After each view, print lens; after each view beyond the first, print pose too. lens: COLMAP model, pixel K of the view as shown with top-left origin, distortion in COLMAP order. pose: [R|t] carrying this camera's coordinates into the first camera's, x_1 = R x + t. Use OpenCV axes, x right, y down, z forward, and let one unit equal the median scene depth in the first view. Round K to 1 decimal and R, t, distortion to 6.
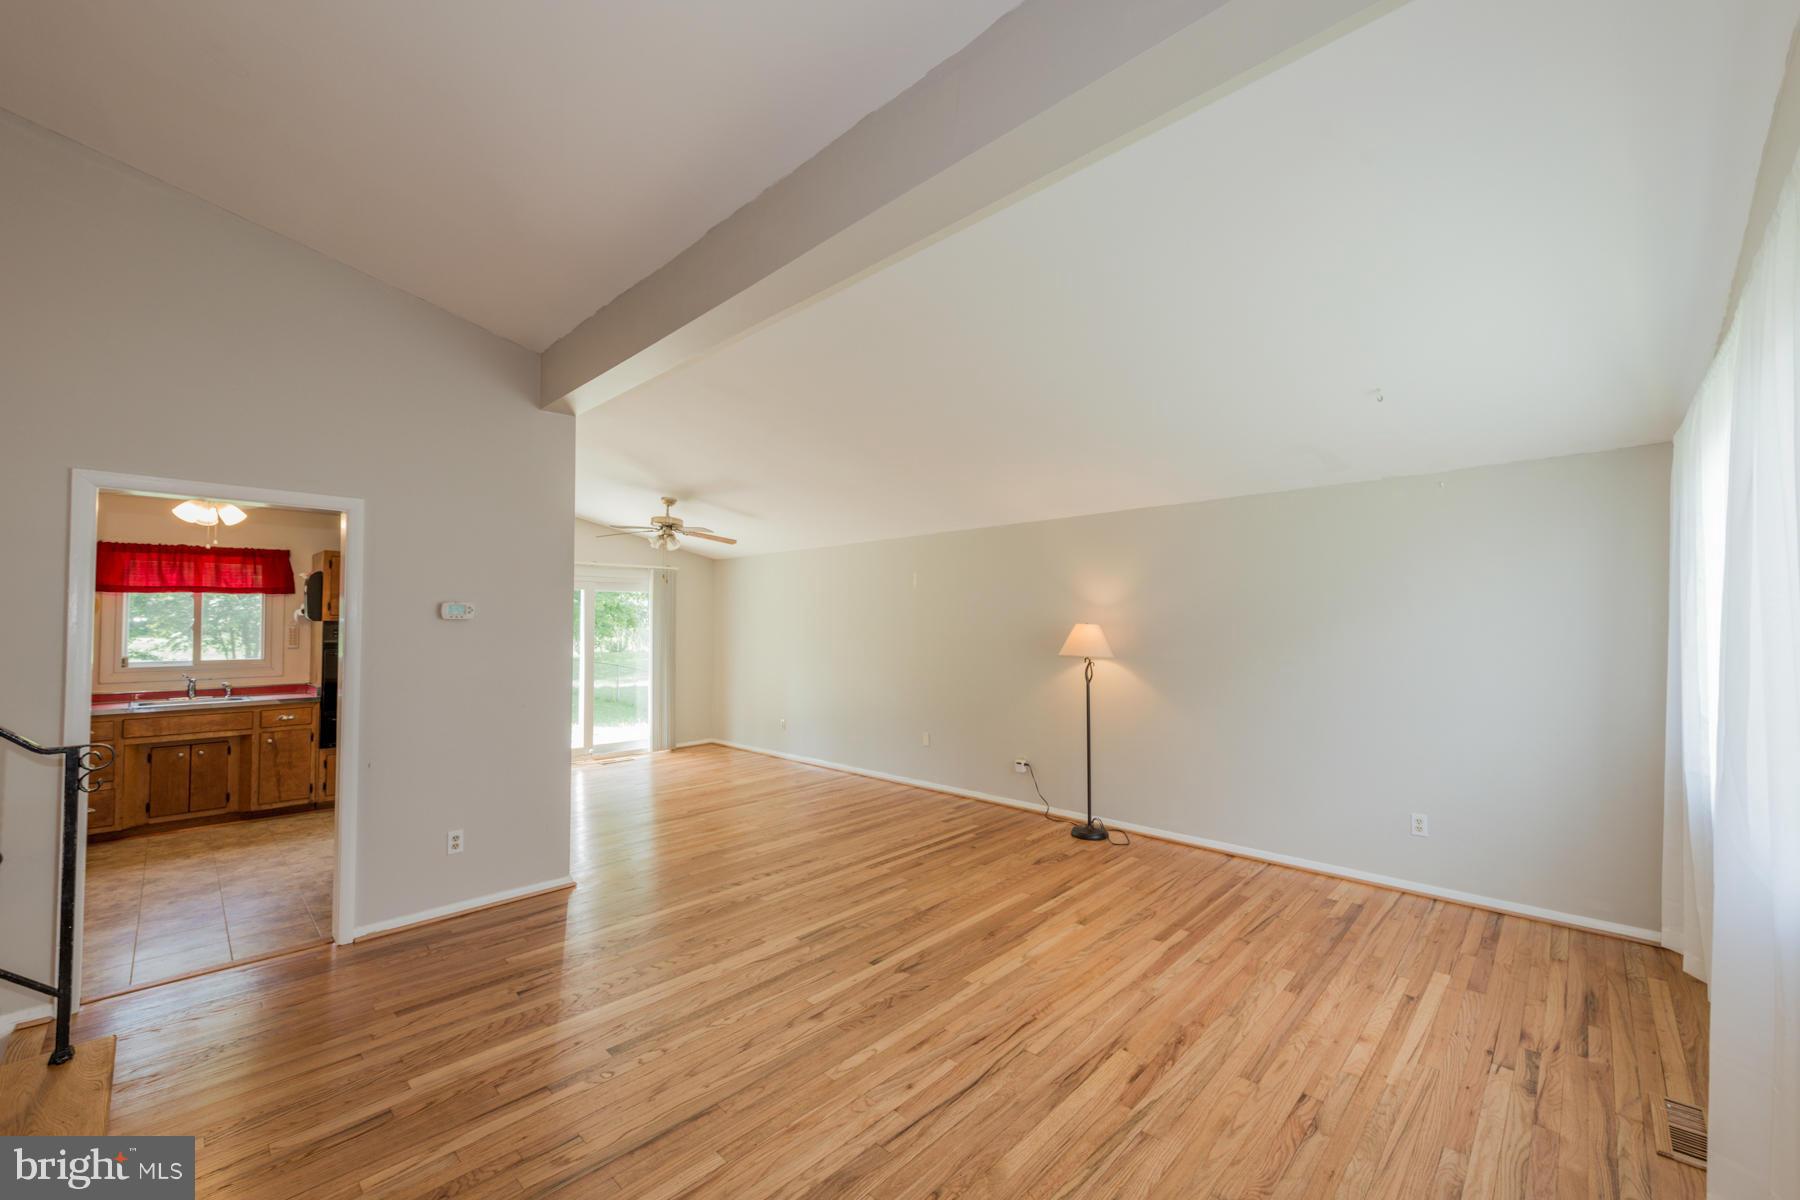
lens RADIAL K [[706.9, 0, 909.8], [0, 706.9, 607.0], [0, 0, 1]] dist [0.010838, -0.003014]
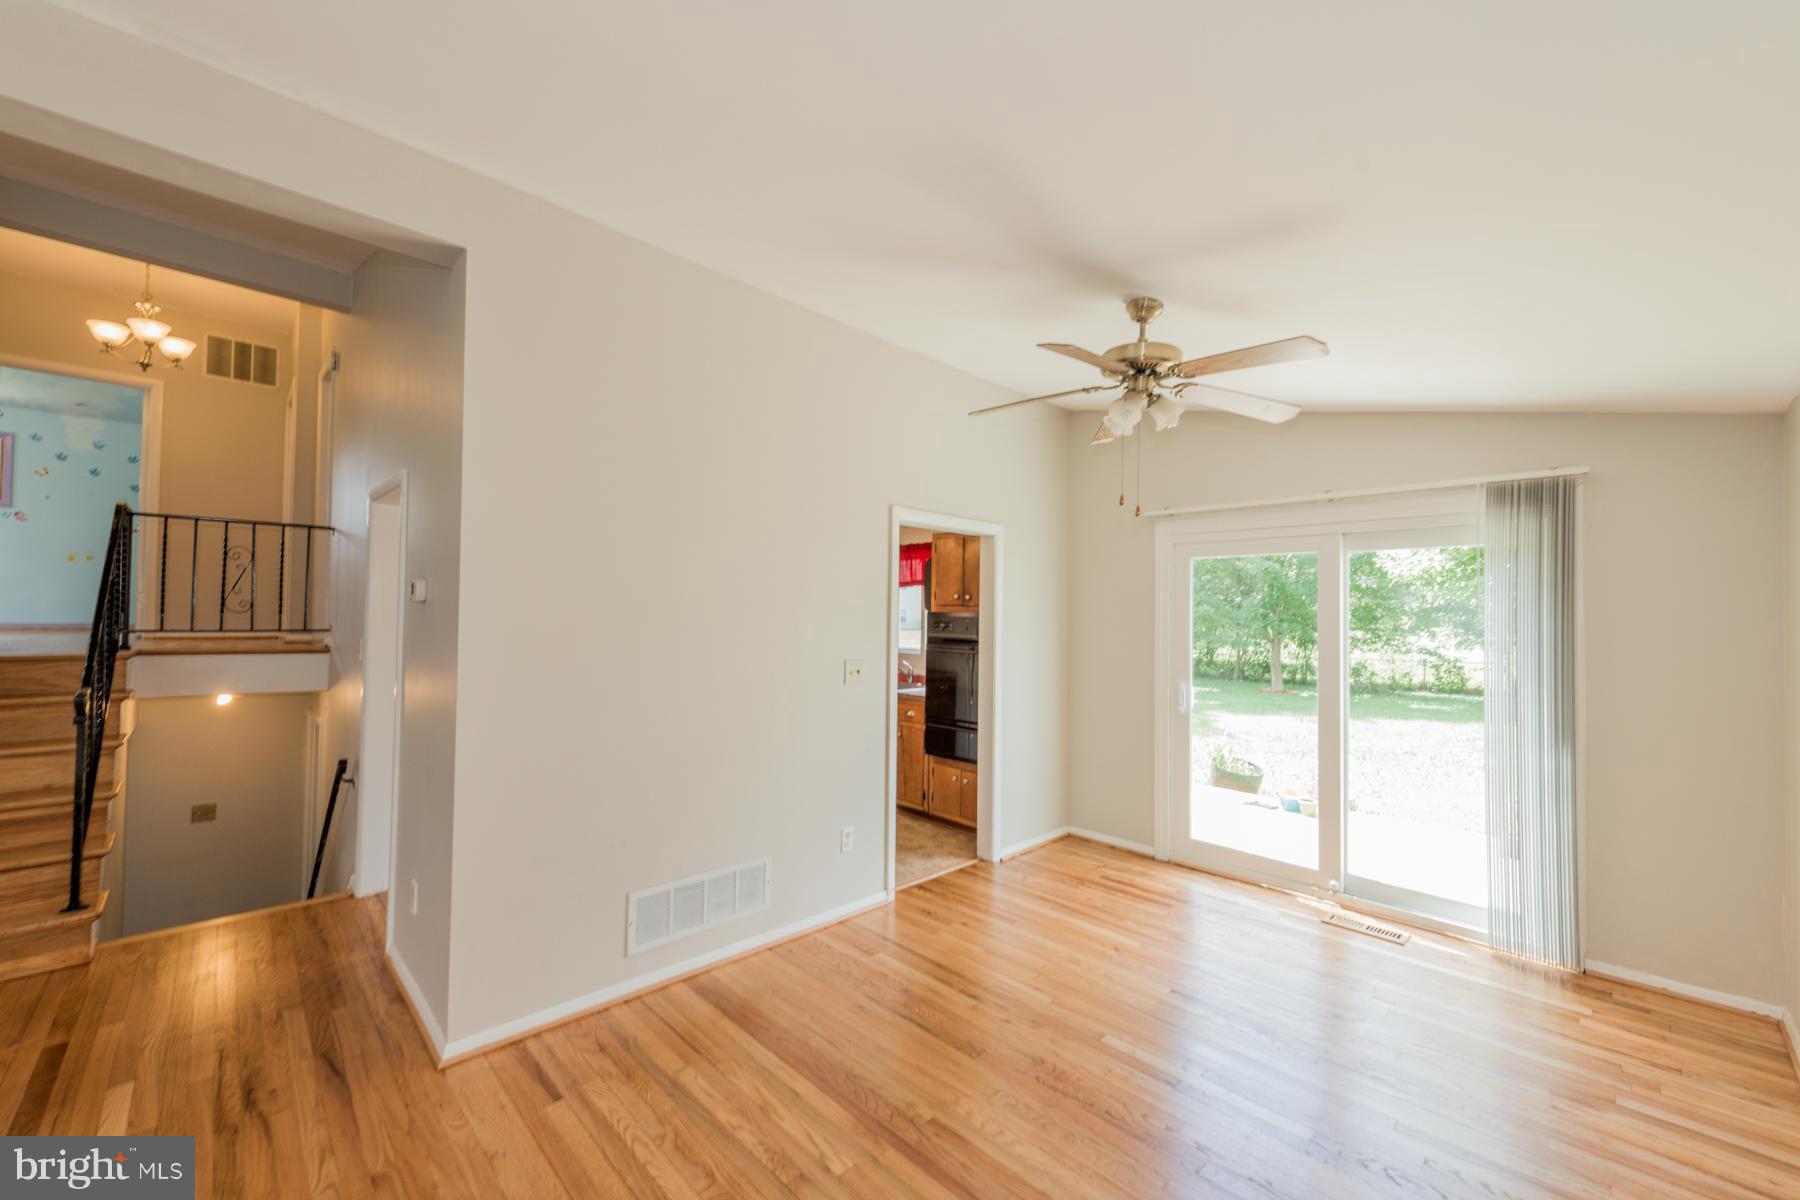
lens RADIAL K [[706.9, 0, 904.1], [0, 706.9, 599.6], [0, 0, 1]] dist [0.010838, -0.003014]
pose [[-0.037198, -0.023233, -0.999038, 0.071606], [0.008933, 0.999682, -0.023581, 0.027781], [0.999268, -0.009801, -0.036979, 1.104347]]
